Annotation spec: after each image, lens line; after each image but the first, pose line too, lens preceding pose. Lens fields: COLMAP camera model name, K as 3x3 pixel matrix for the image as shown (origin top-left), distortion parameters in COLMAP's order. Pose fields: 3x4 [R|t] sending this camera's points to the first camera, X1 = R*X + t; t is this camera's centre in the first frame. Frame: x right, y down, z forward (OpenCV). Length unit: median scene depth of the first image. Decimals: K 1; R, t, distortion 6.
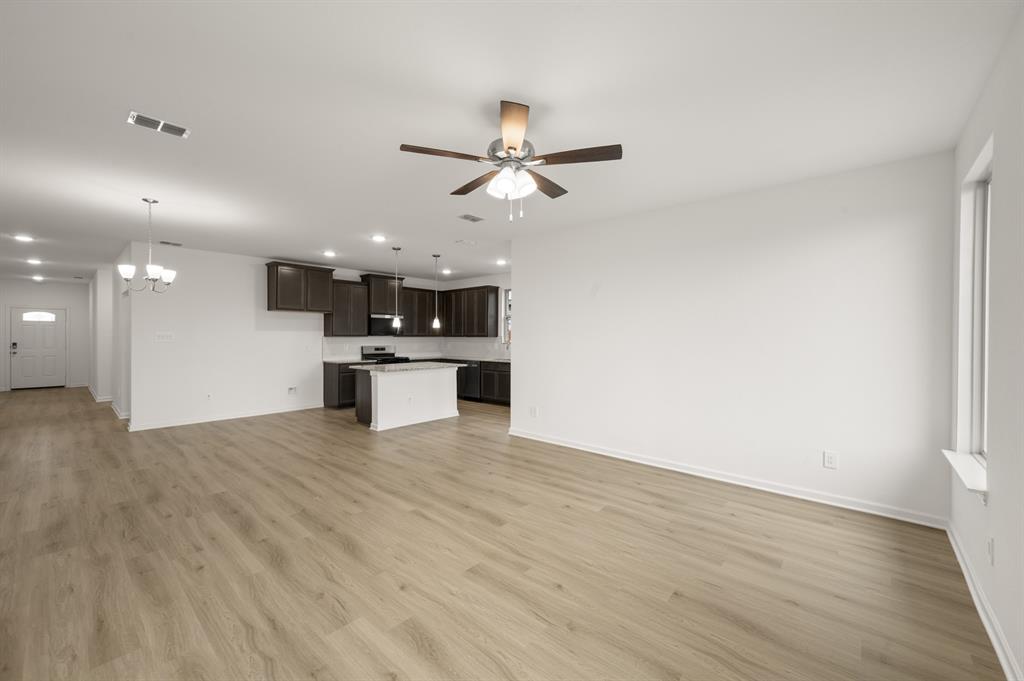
lens RADIAL K [[403.0, 0, 513.2], [0, 403.0, 337.4], [0, 0, 1]] dist [0.000616, 0.000167]
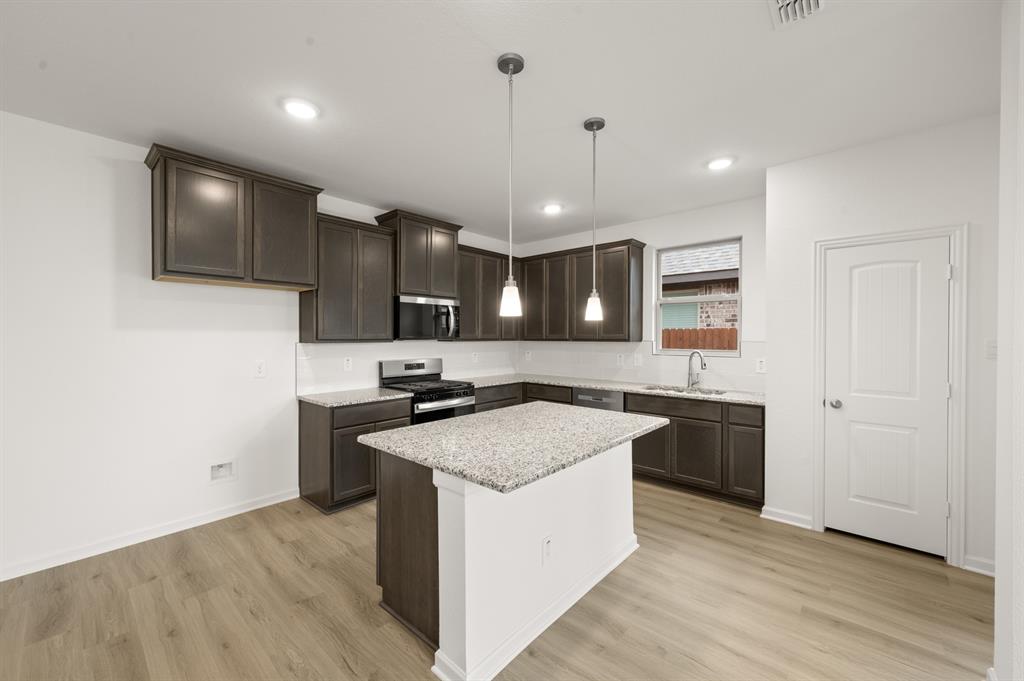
lens RADIAL K [[403.0, 0, 513.2], [0, 403.0, 337.4], [0, 0, 1]] dist [0.000616, 0.000167]
pose [[0.999996, -0.001660, -0.002146, -0.224541], [0.001661, 0.999998, 0.000492, -0.007739], [0.002145, -0.000495, 0.999998, 0.539176]]
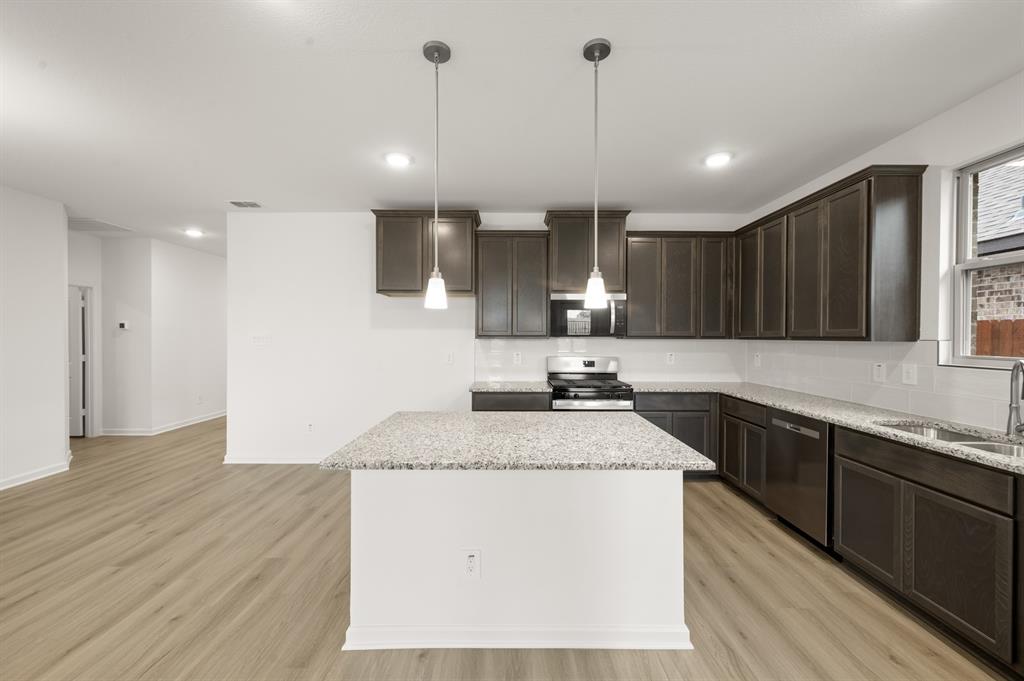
lens RADIAL K [[403.0, 0, 513.2], [0, 403.0, 337.4], [0, 0, 1]] dist [0.000616, 0.000167]
pose [[0.662660, 0.002292, -0.748917, -0.015962], [-0.003352, 0.999994, 0.000095, -0.003393], [0.748913, 0.002448, 0.662664, 0.658600]]
